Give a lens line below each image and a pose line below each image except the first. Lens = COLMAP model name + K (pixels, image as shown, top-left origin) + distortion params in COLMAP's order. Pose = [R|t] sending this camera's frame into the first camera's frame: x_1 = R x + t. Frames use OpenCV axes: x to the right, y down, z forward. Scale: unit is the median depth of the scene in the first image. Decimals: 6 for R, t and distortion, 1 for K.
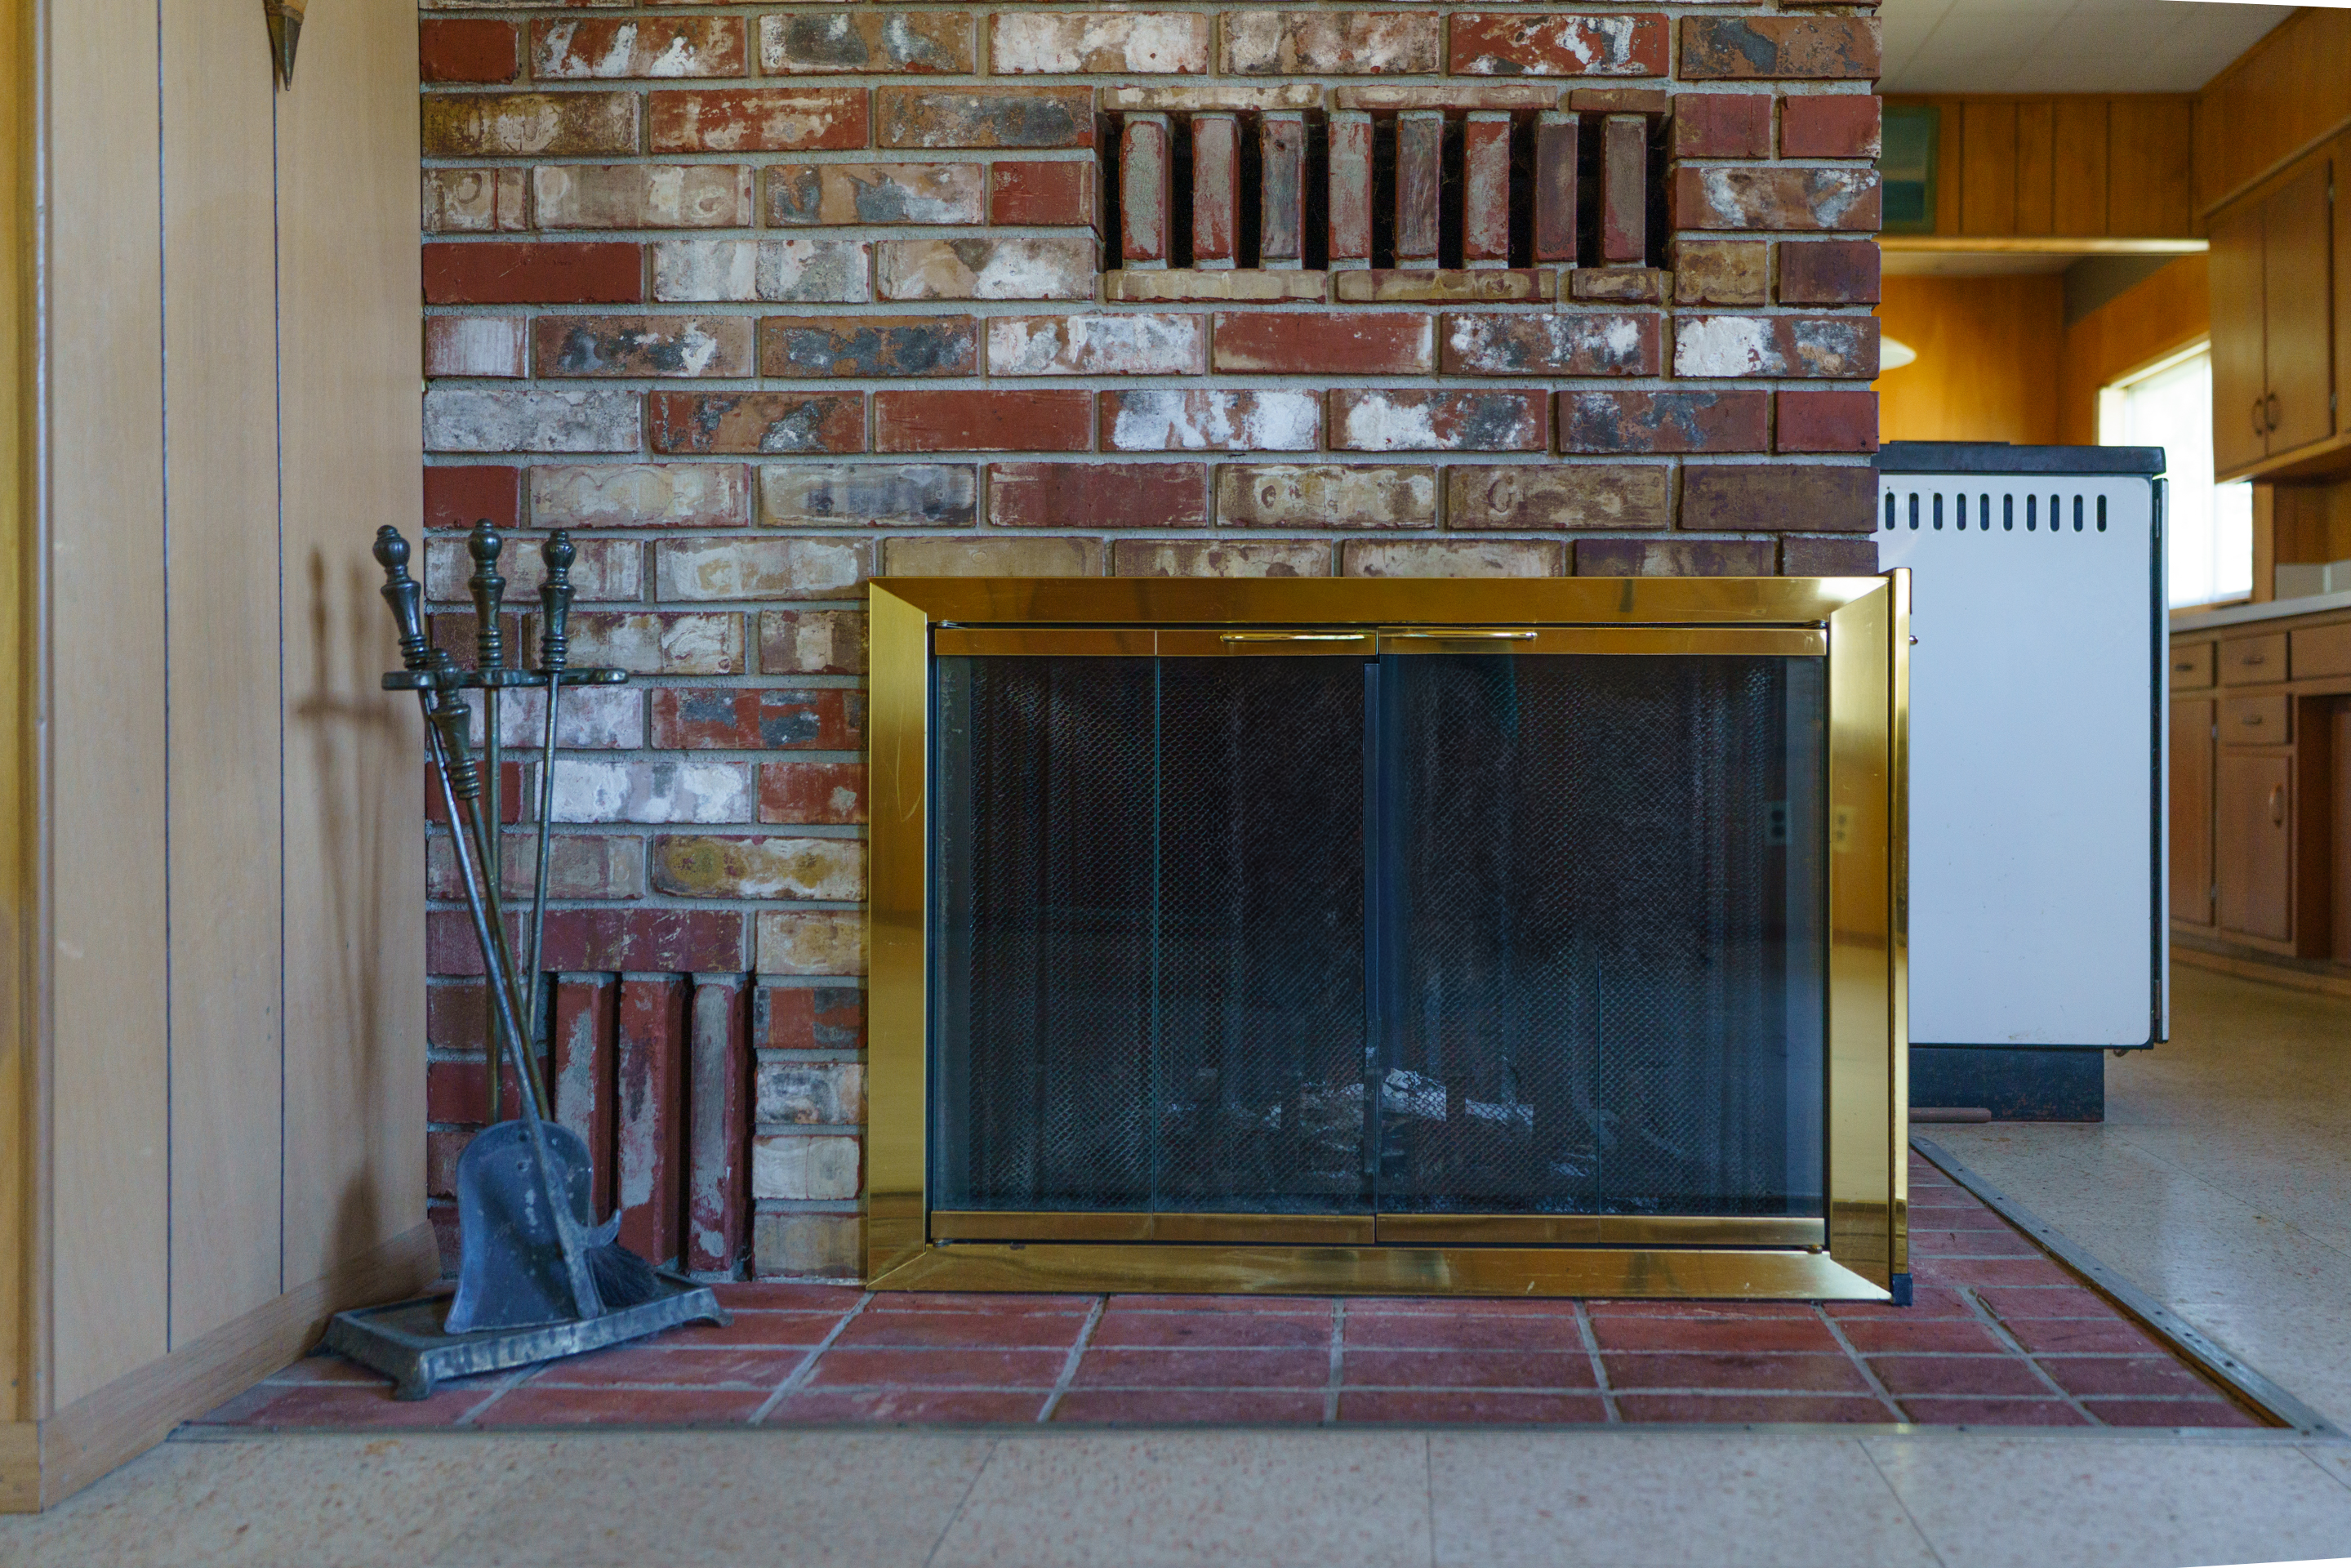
lens RADIAL K [[2017.9, 0, 1346.9], [0, 2017.9, 727.1], [0, 0, 1]] dist [0.005993, 0.001255]
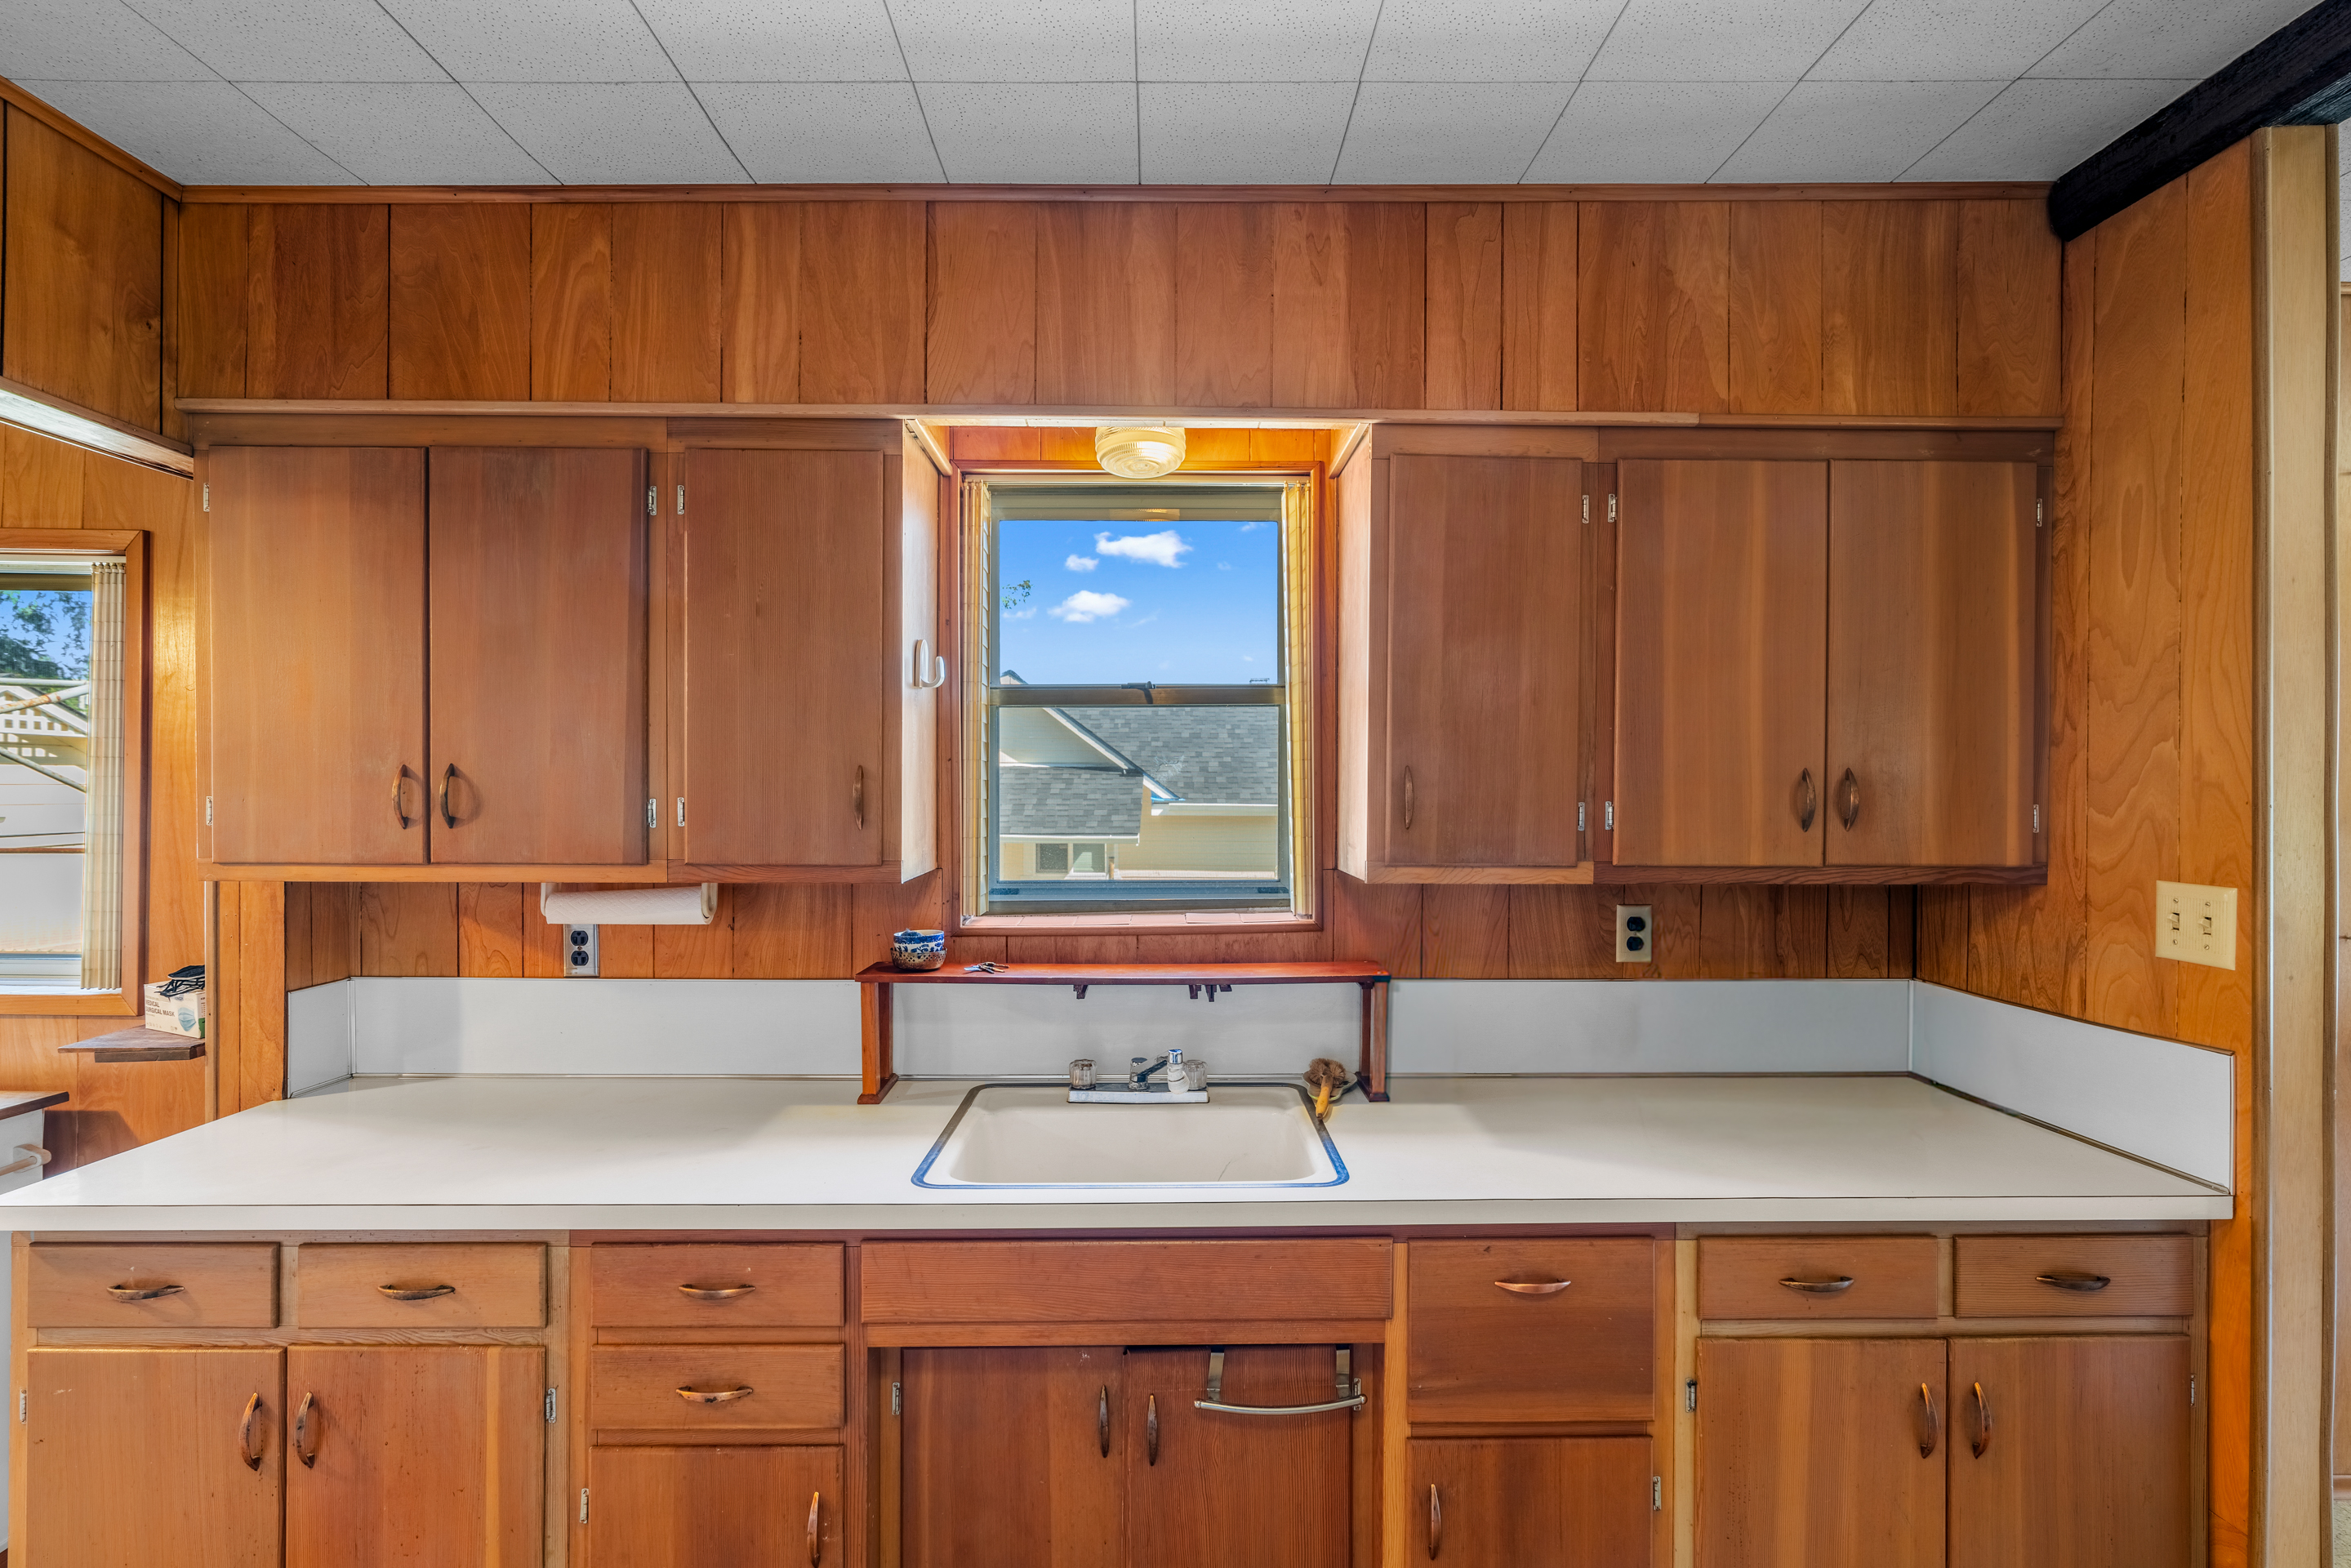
lens RADIAL K [[1068.2, 0, 1175.5], [0, 1068.2, 784.0], [0, 0, 1]] dist [-0.017329, 0.007622]
pose [[-0.034604, 0.002130, 0.999399, 0.344475], [-0.014230, 0.999895, -0.002624, -0.452154], [-0.999300, -0.014312, -0.034570, 2.196243]]
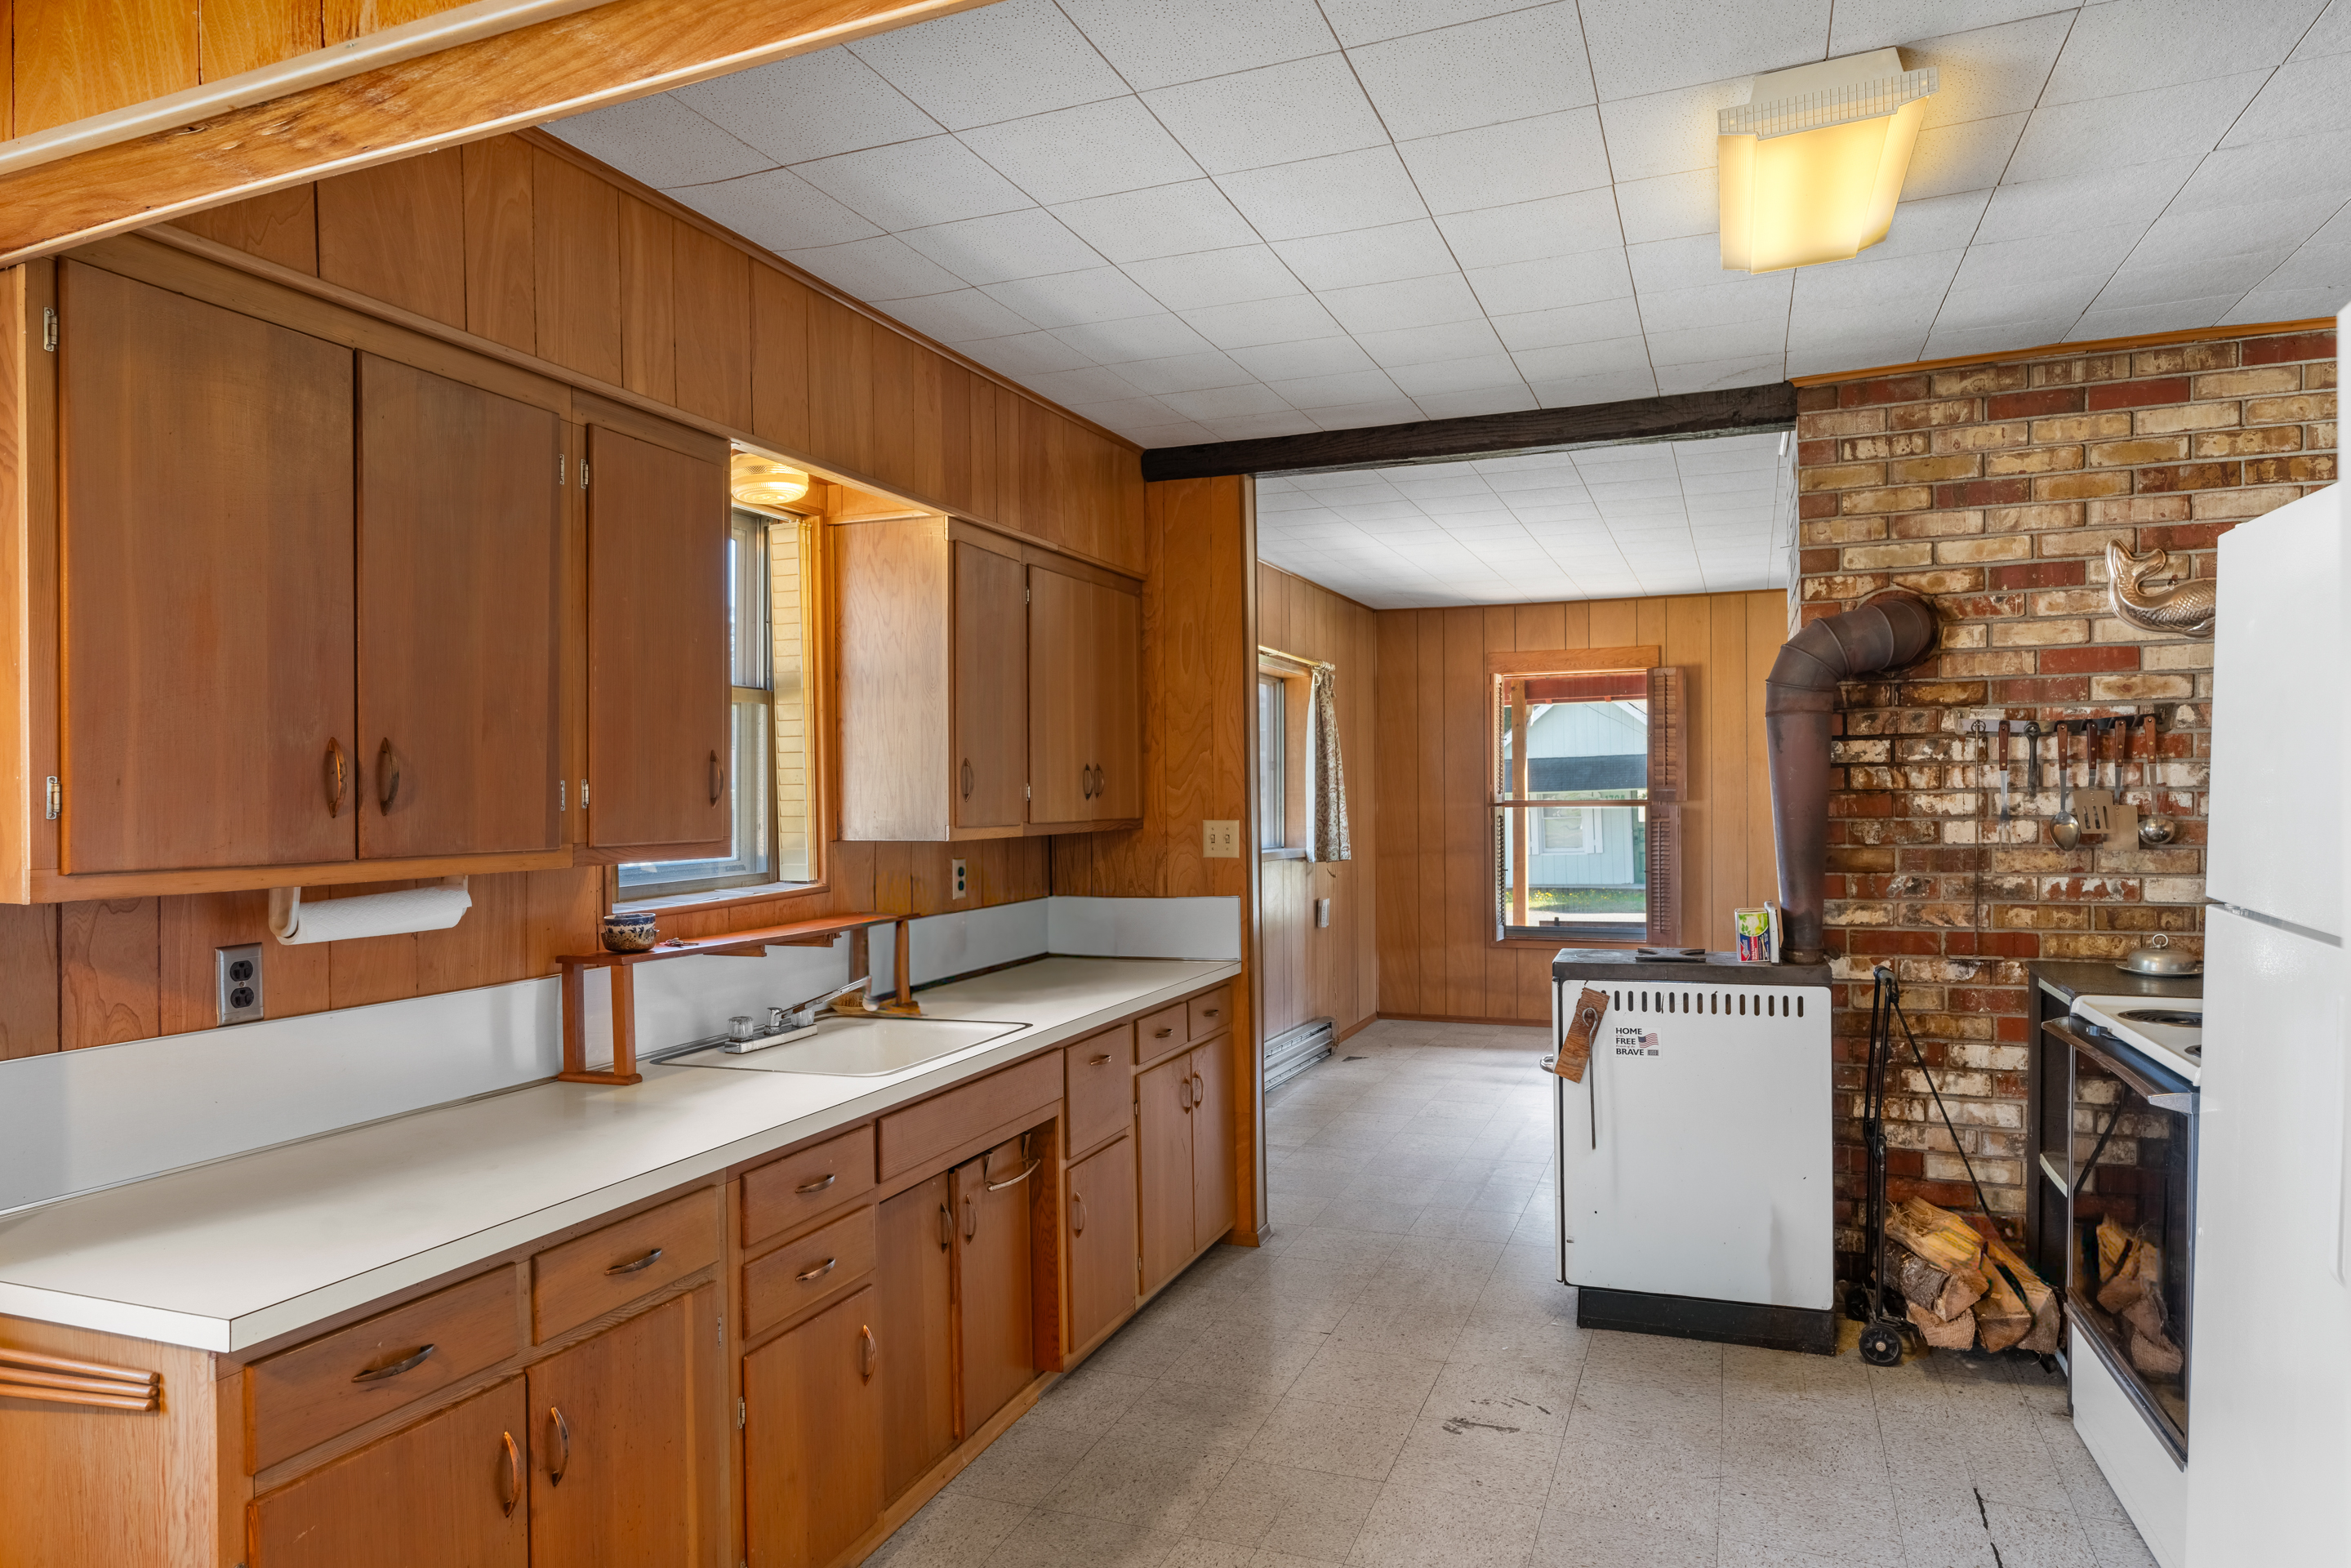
lens RADIAL K [[1394.6, 0, 1175.5], [0, 1394.6, 784.0], [0, 0, 1]] dist [-0.004988, -0.001104]
pose [[-0.933452, 0.013506, 0.358449, 0.391757], [0.007974, 0.999825, -0.016908, -0.410046], [-0.358615, -0.012924, -0.933396, 3.475131]]
